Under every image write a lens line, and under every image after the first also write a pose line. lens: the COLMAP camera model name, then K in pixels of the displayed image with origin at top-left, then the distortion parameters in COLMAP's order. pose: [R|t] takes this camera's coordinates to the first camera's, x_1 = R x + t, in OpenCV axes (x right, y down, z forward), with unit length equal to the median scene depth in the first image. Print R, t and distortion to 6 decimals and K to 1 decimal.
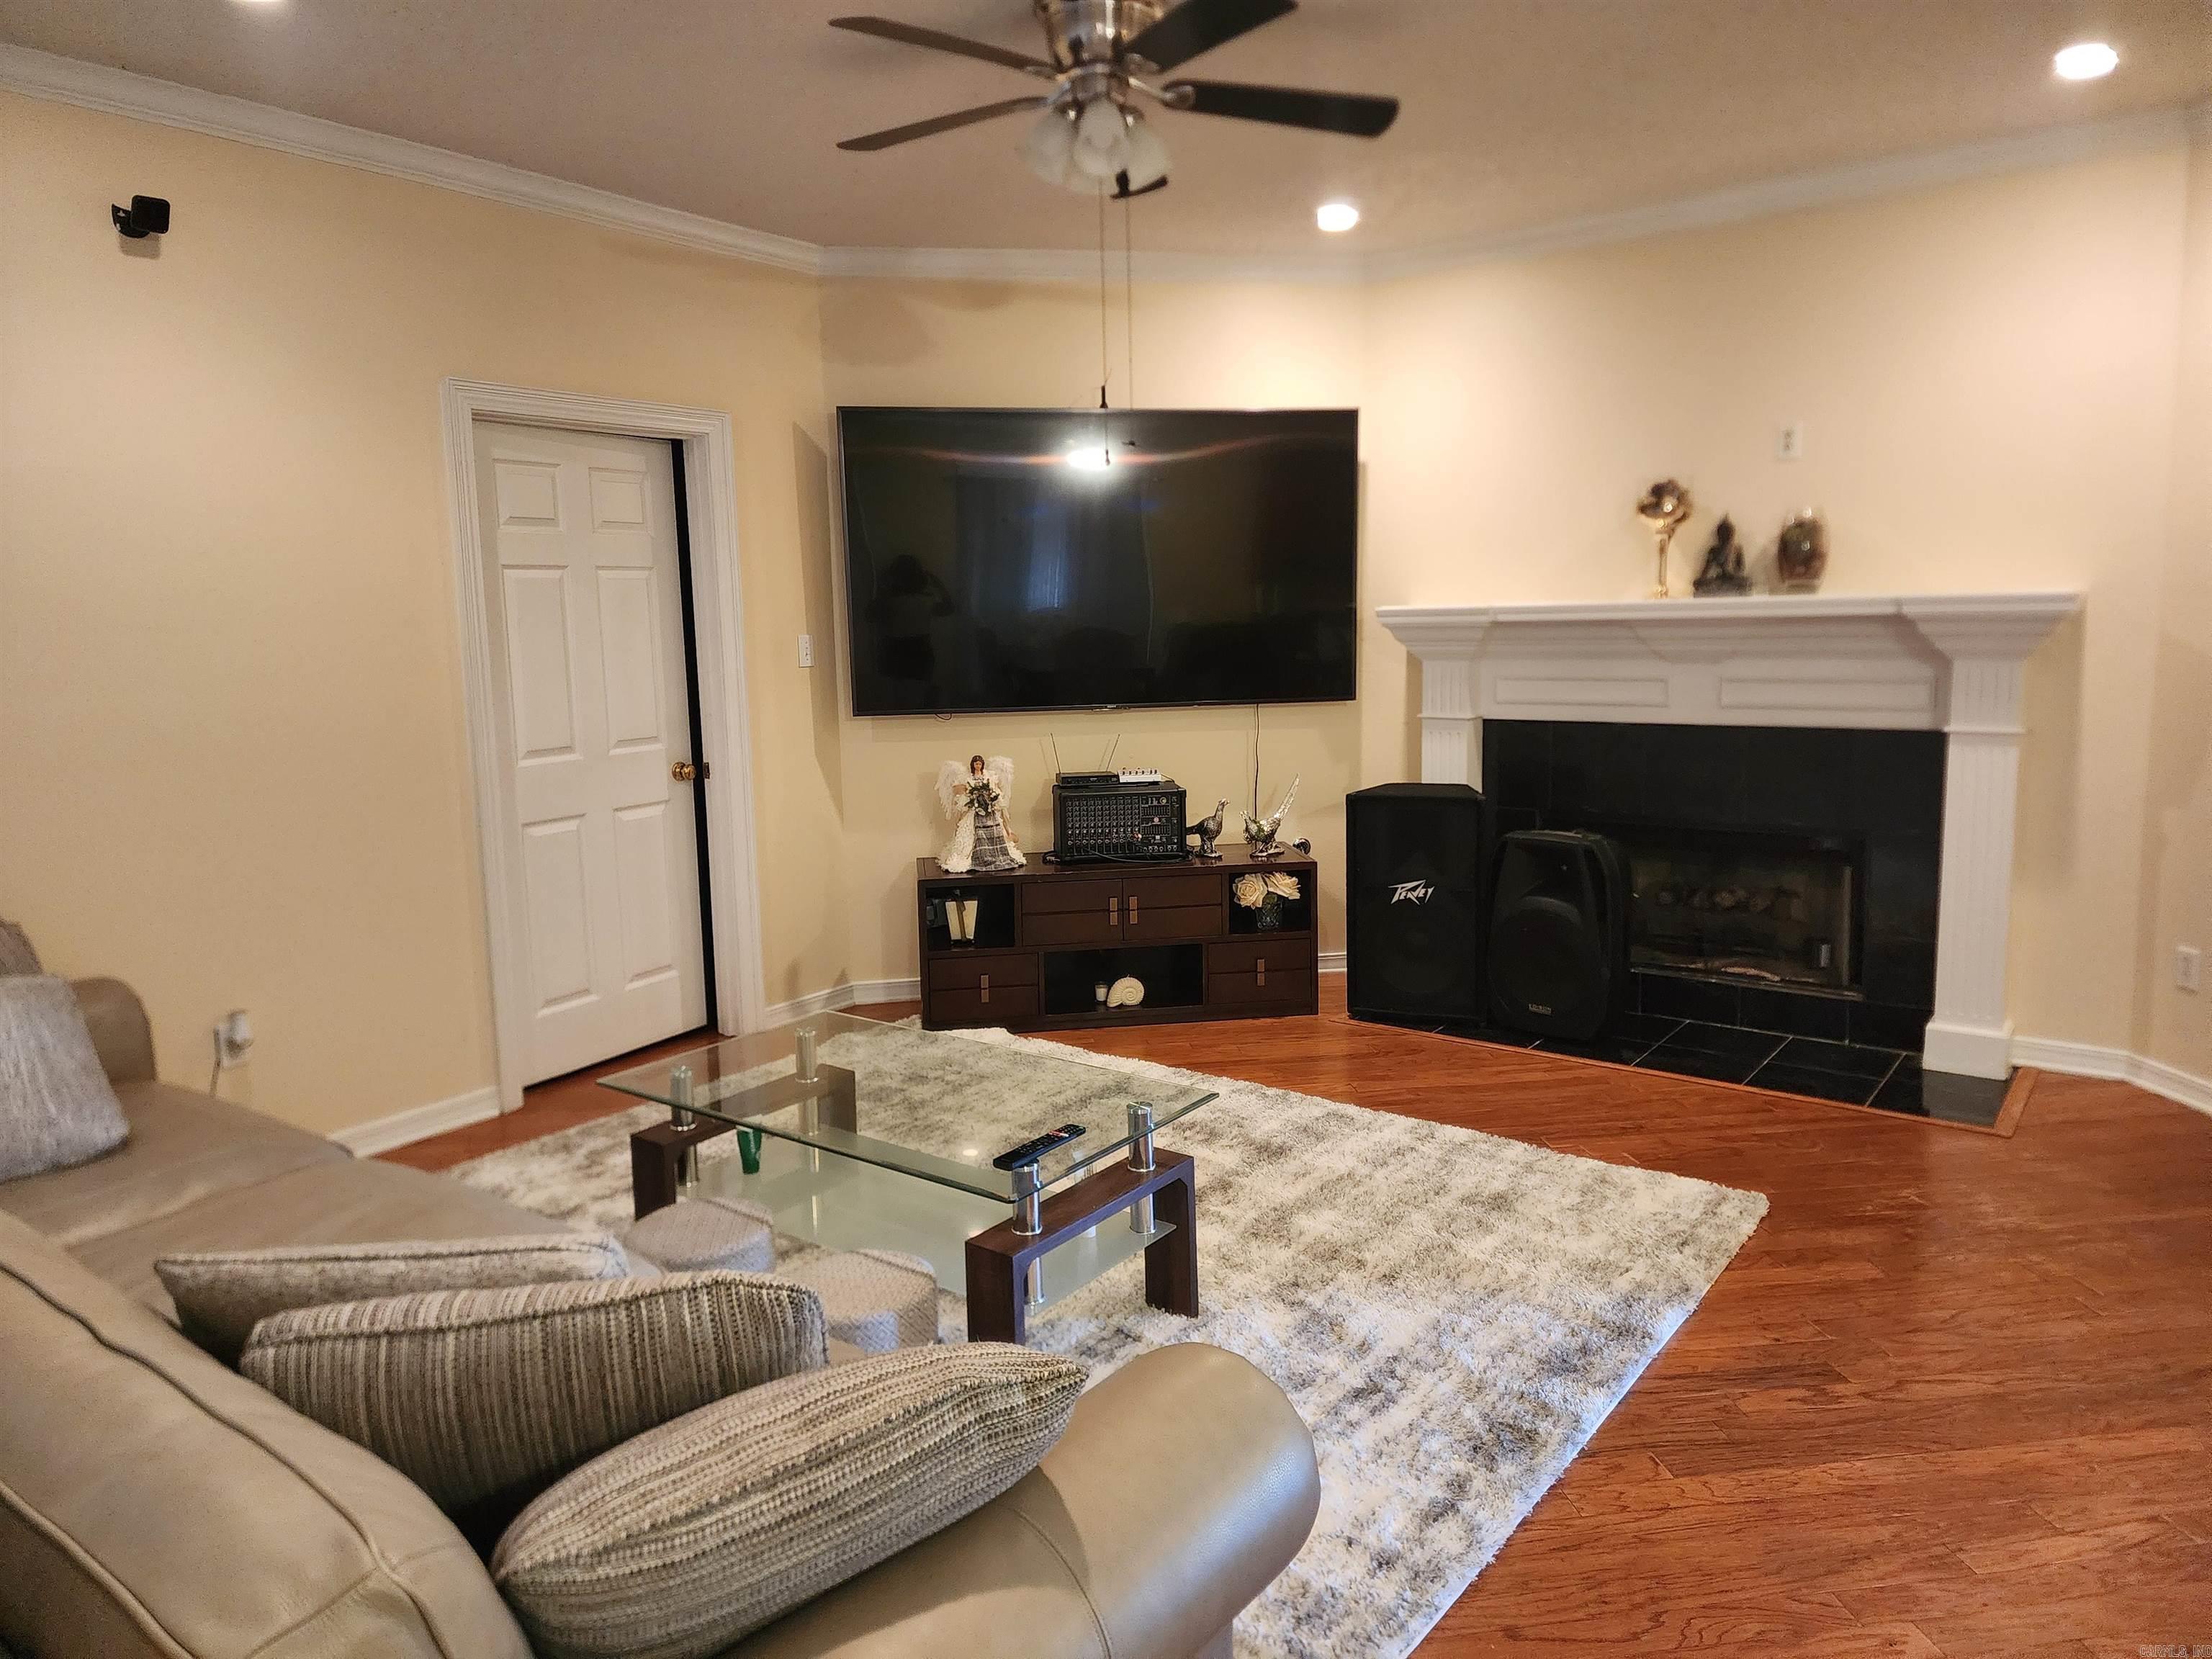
lens RADIAL K [[1470.9, 0, 1107.4], [0, 1470.9, 788.0], [0, 0, 1]] dist [0.095981, -0.134924]
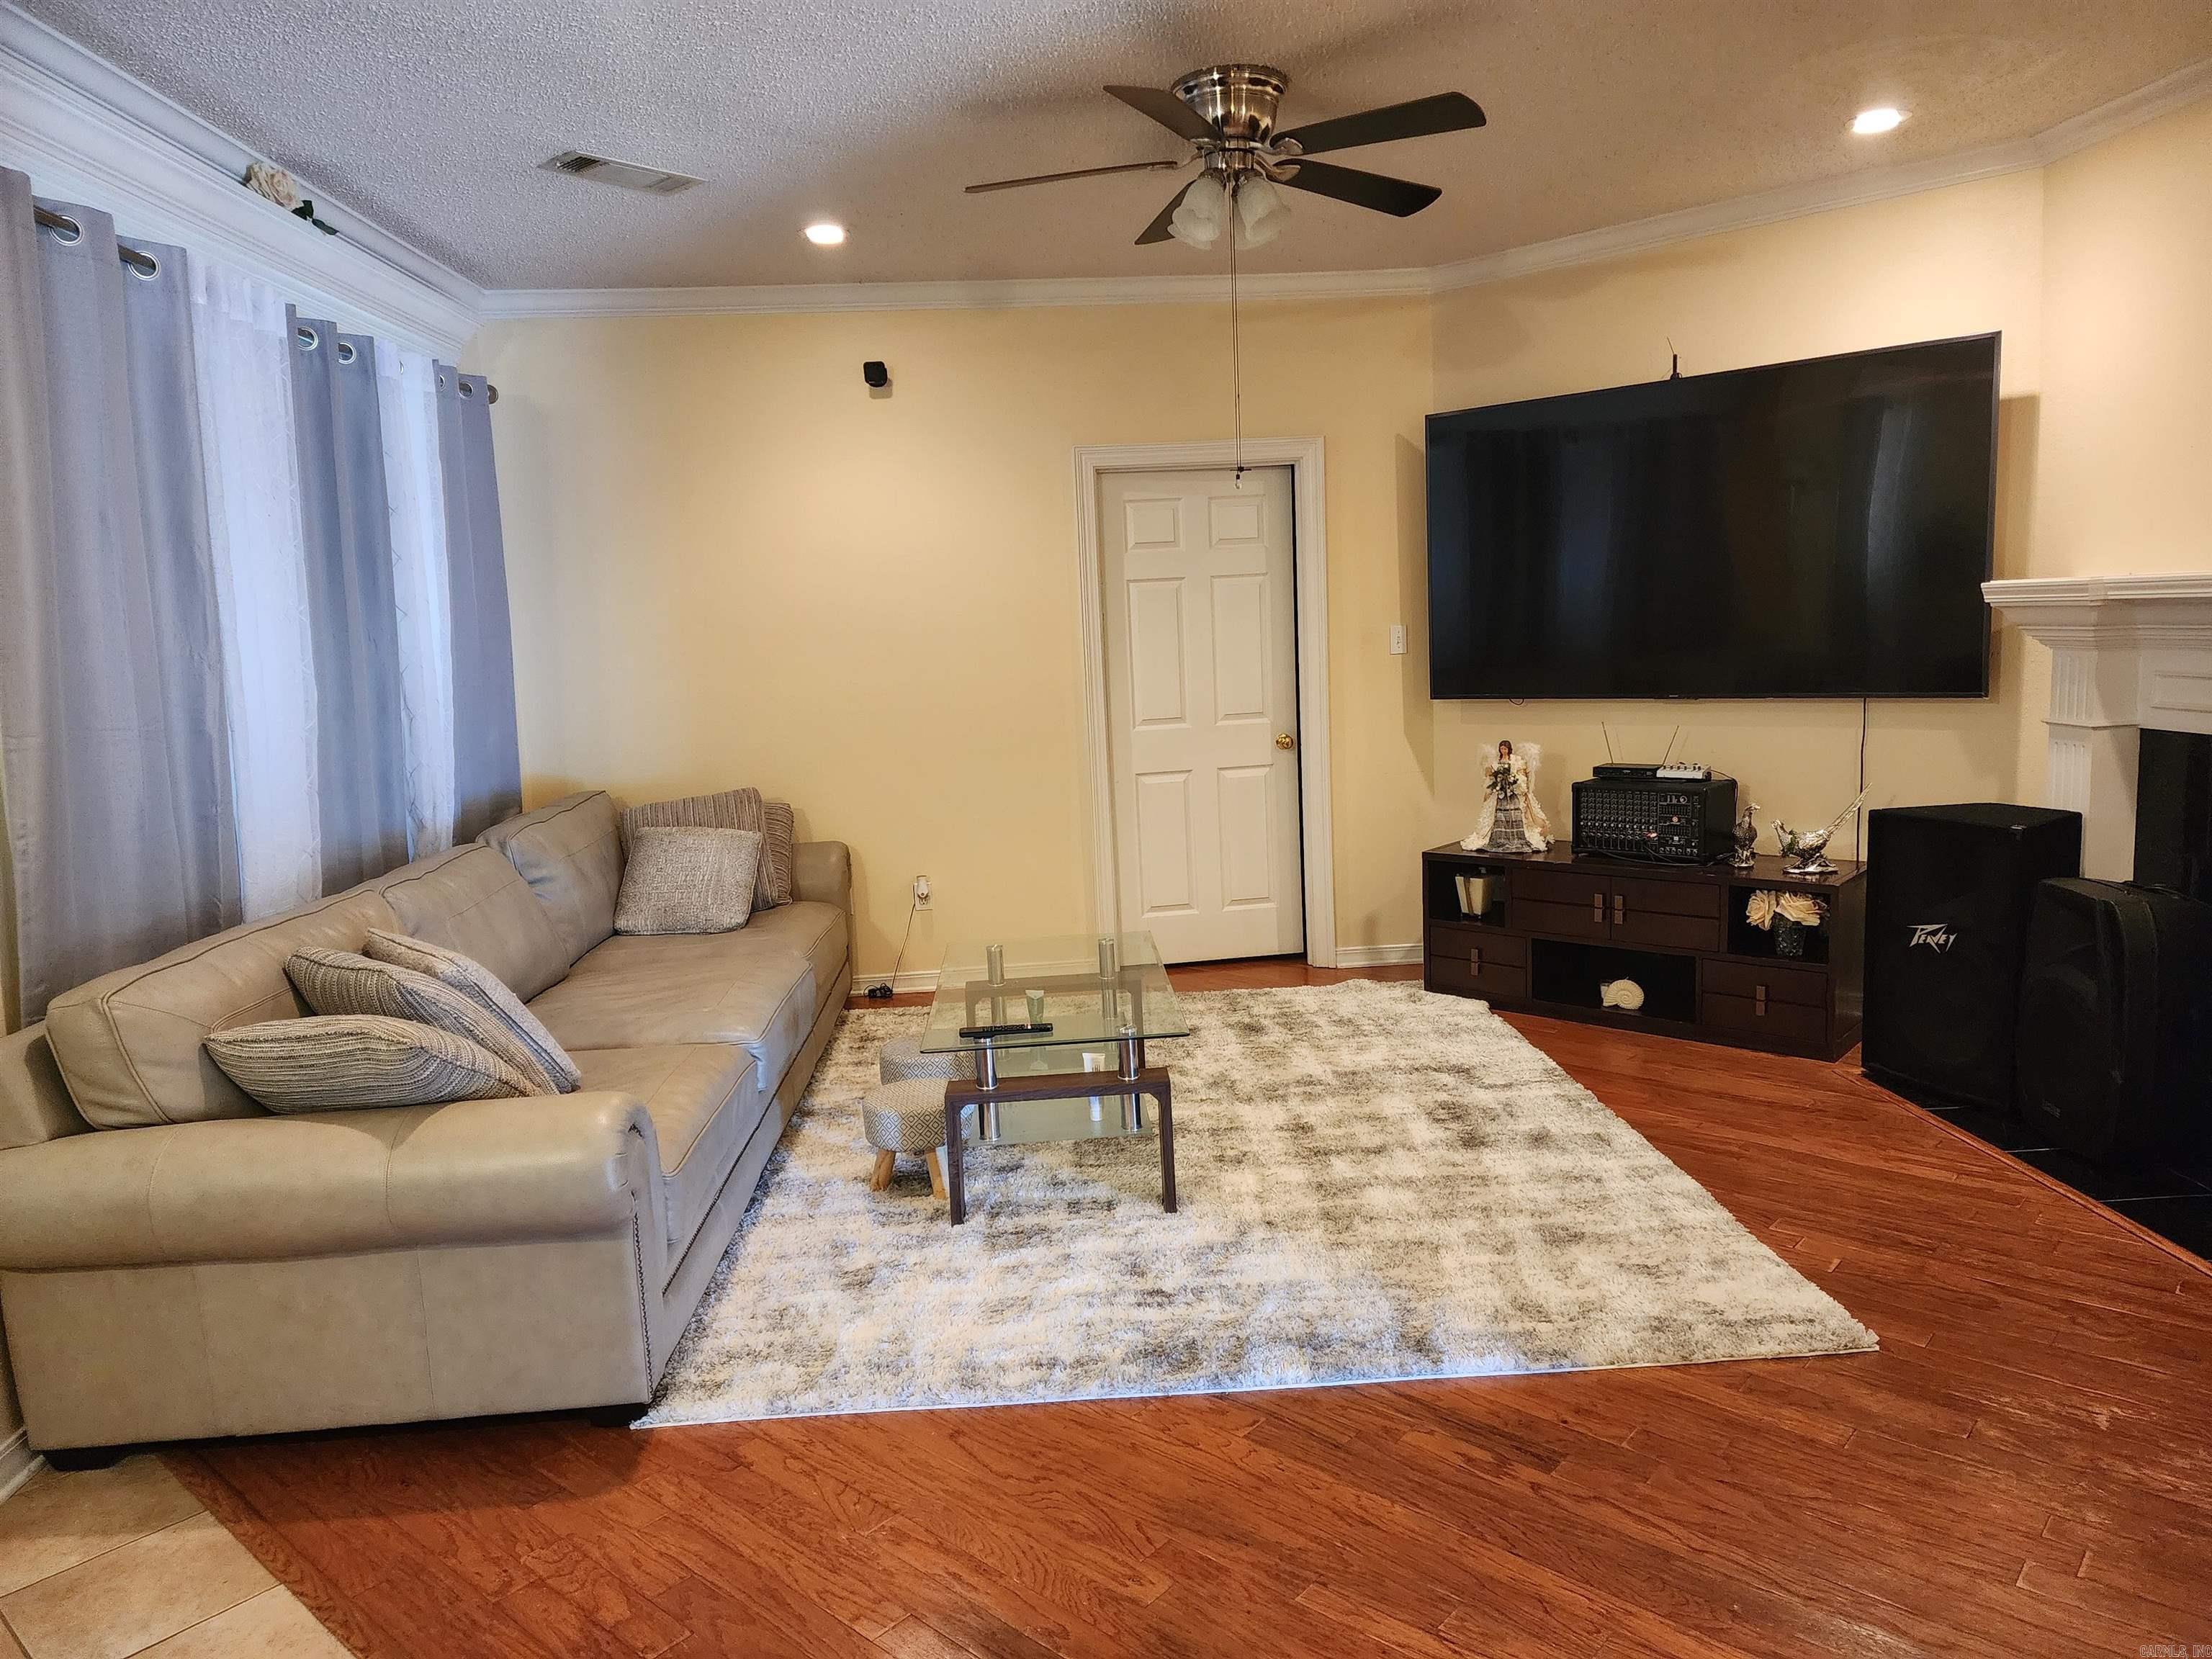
lens RADIAL K [[1479.7, 0, 1123.4], [0, 1479.7, 832.4], [0, 0, 1]] dist [0.072002, -0.068857]
pose [[0.629371, 0.102110, -0.770368, 0.557550], [-0.059912, 0.994755, 0.082905, -0.028685], [0.774792, -0.006023, 0.632187, 0.129448]]
